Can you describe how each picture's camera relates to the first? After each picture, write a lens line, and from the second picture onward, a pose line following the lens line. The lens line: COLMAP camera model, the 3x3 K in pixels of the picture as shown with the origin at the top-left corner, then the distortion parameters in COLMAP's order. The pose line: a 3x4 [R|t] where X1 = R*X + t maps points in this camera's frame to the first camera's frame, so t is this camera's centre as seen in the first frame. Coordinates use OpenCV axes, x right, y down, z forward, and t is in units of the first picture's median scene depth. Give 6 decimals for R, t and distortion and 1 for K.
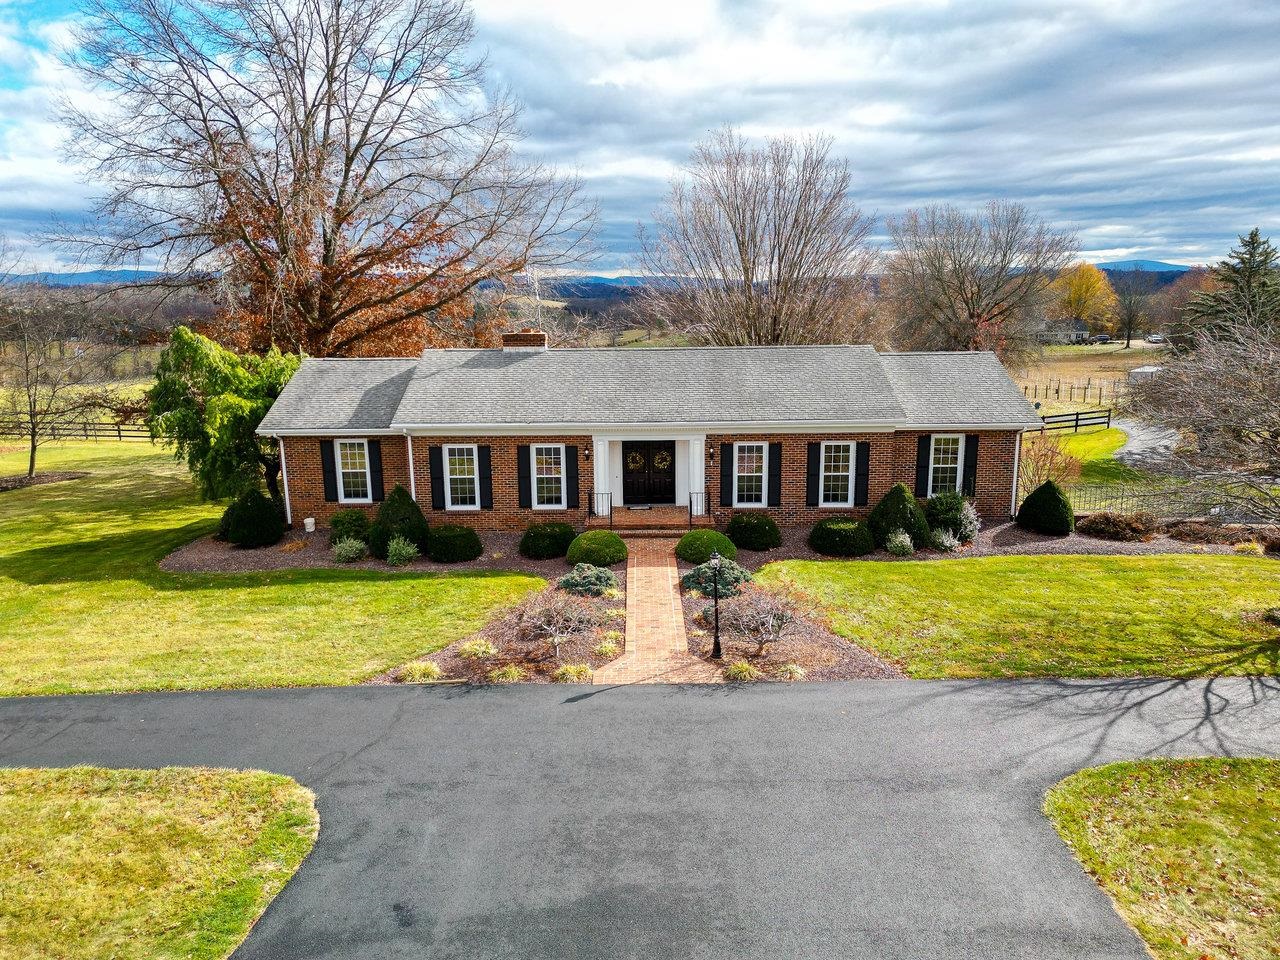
lens RADIAL K [[879.4, 0, 640.0], [0, 879.4, 475.5], [0, 0, 1]] dist [0.096551, -0.067060]
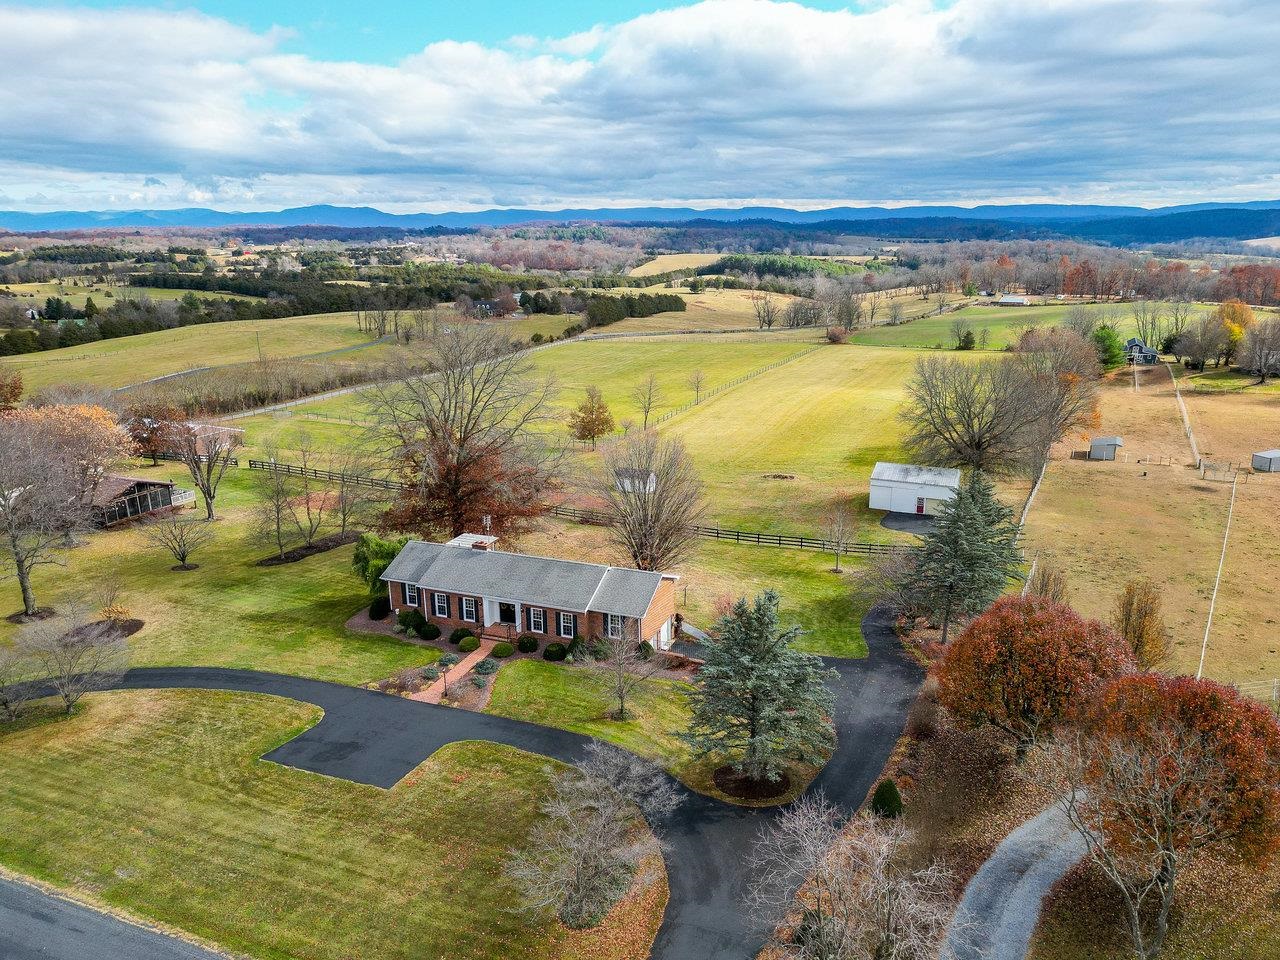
lens RADIAL K [[879.4, 0, 640.0], [0, 879.4, 475.5], [0, 0, 1]] dist [0.096551, -0.067060]
pose [[0.929079, 0.101376, -0.355718, 1.378577], [-0.072591, 0.992980, 0.093392, -0.736196], [0.362689, -0.060946, 0.929915, -1.371601]]
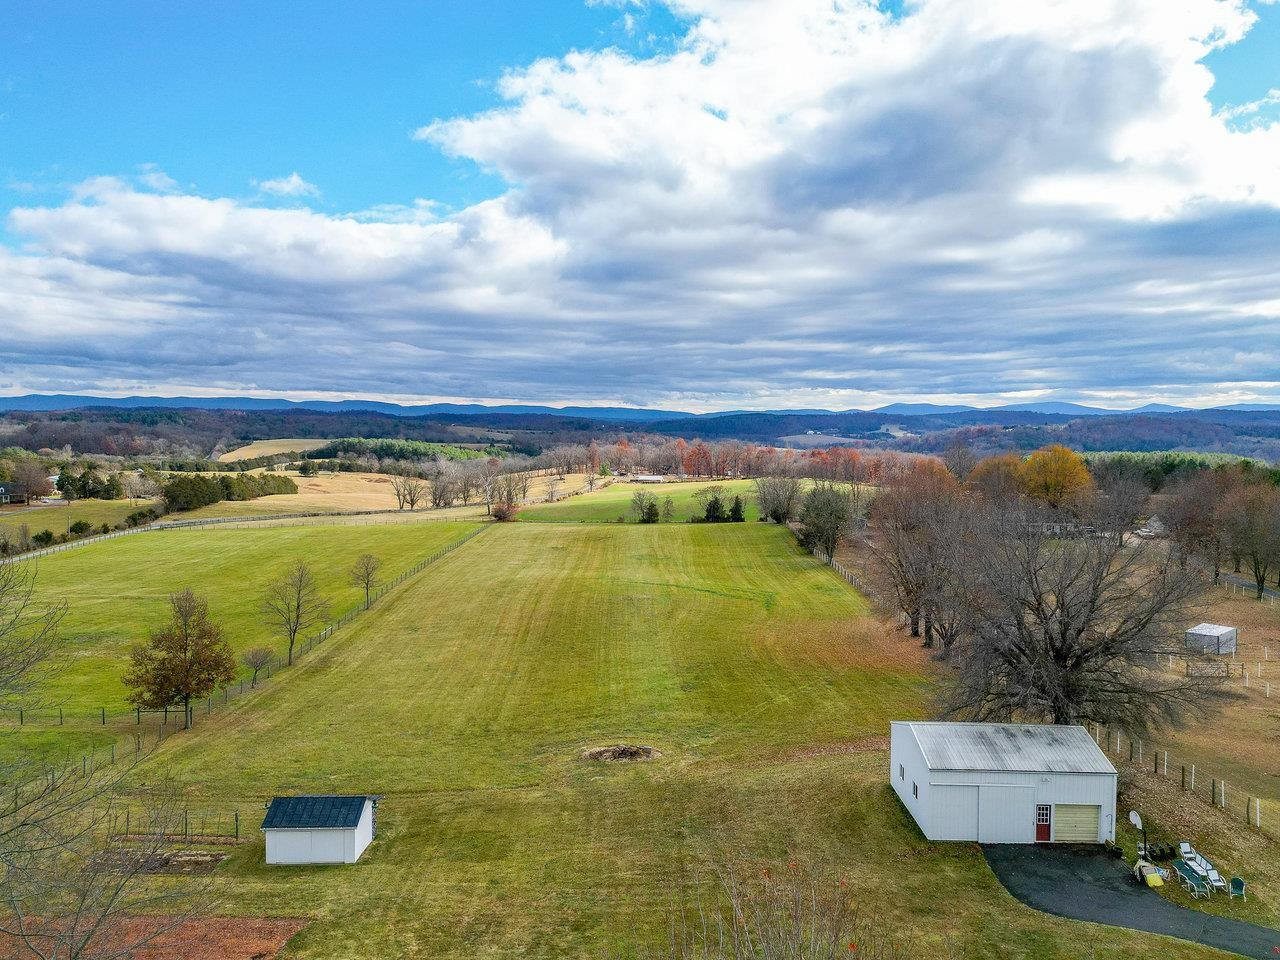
lens RADIAL K [[883.4, 0, 638.5], [0, 883.4, 474.9], [0, 0, 1]] dist [0.094579, -0.073301]
pose [[0.998615, 0.013833, 0.050765, 0.100011], [-0.006874, 0.990851, -0.134782, -0.755884], [-0.052165, 0.134246, 0.989574, 1.292682]]
